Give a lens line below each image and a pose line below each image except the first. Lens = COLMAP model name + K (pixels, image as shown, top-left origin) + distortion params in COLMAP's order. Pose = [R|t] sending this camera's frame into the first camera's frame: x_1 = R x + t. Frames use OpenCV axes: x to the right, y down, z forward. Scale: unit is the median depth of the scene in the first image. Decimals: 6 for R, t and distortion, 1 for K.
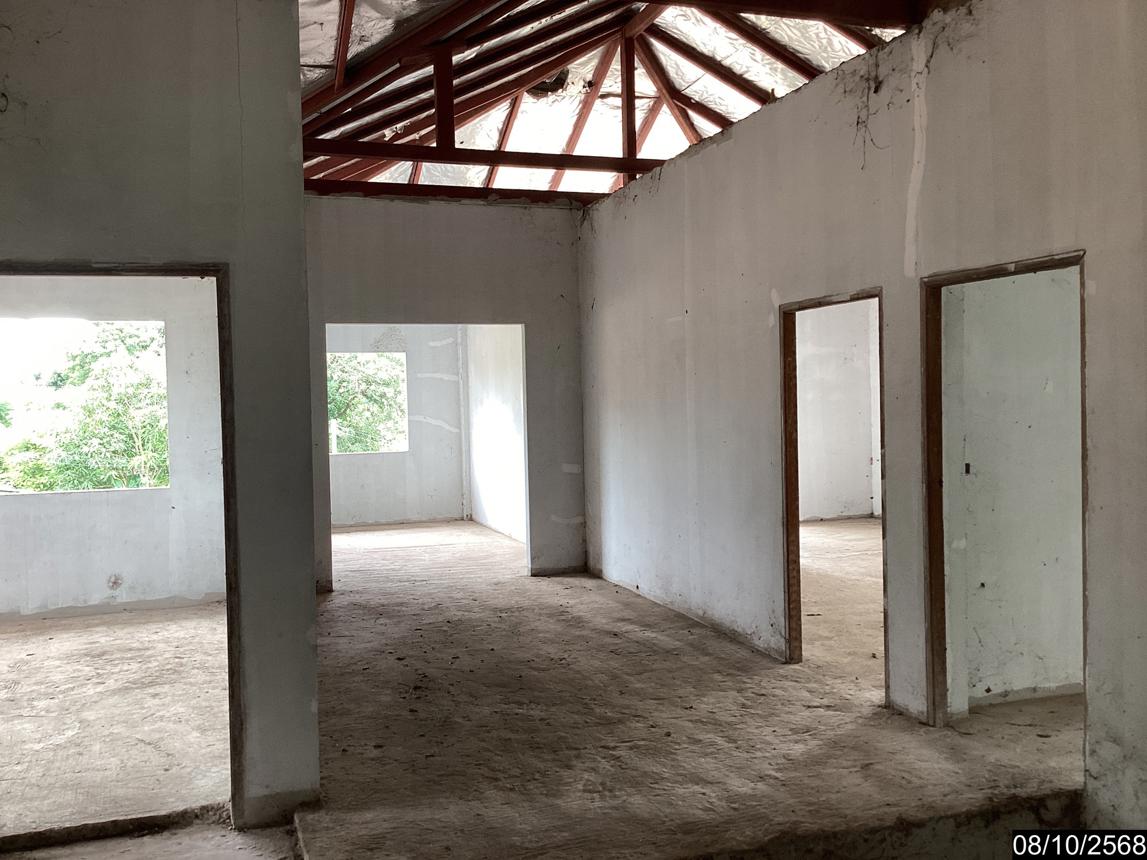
lens RADIAL K [[1032.4, 0, 573.1], [0, 1032.4, 432.8], [0, 0, 1]] dist [-0.001012, -0.019812]
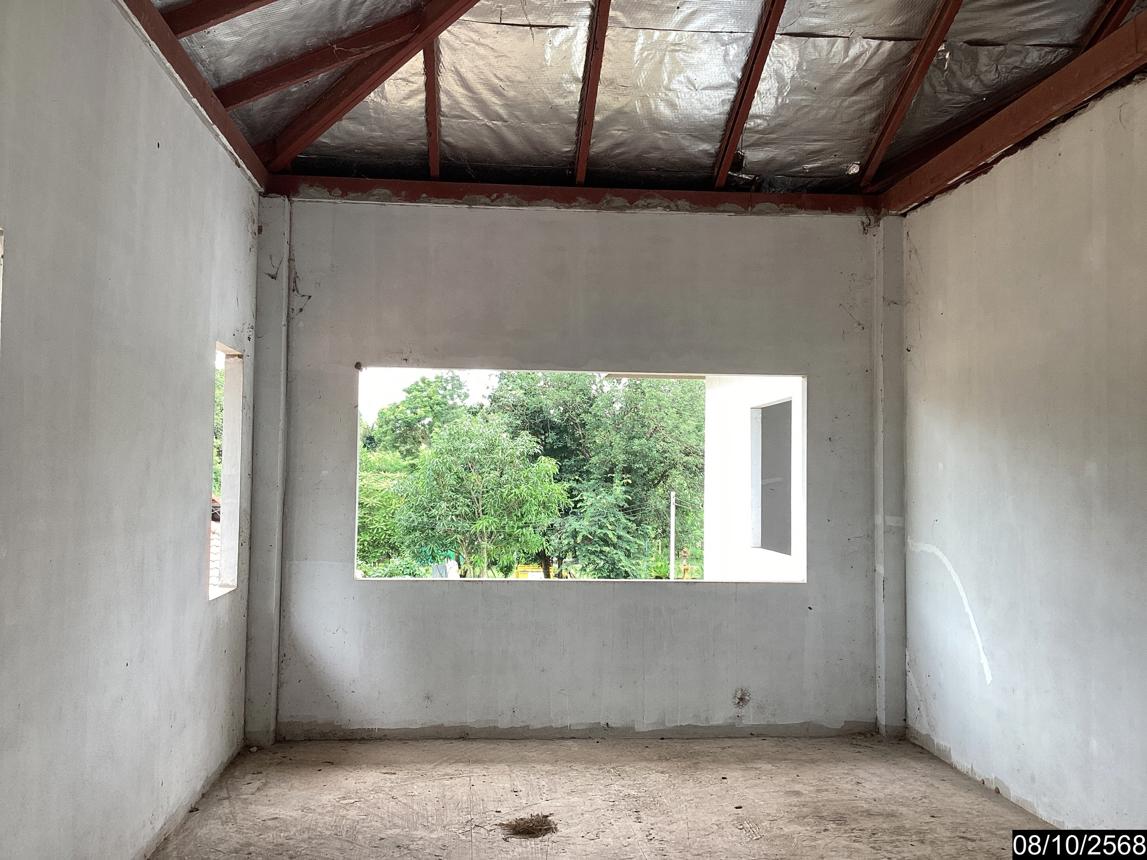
lens RADIAL K [[1032.4, 0, 573.4], [0, 1032.4, 426.9], [0, 0, 1]] dist [-0.001012, -0.019812]
pose [[0.969084, 0.027356, -0.245211, -0.379944], [-0.046433, 0.996297, -0.072357, -0.000617], [0.242324, 0.081506, 0.966766, 0.179051]]
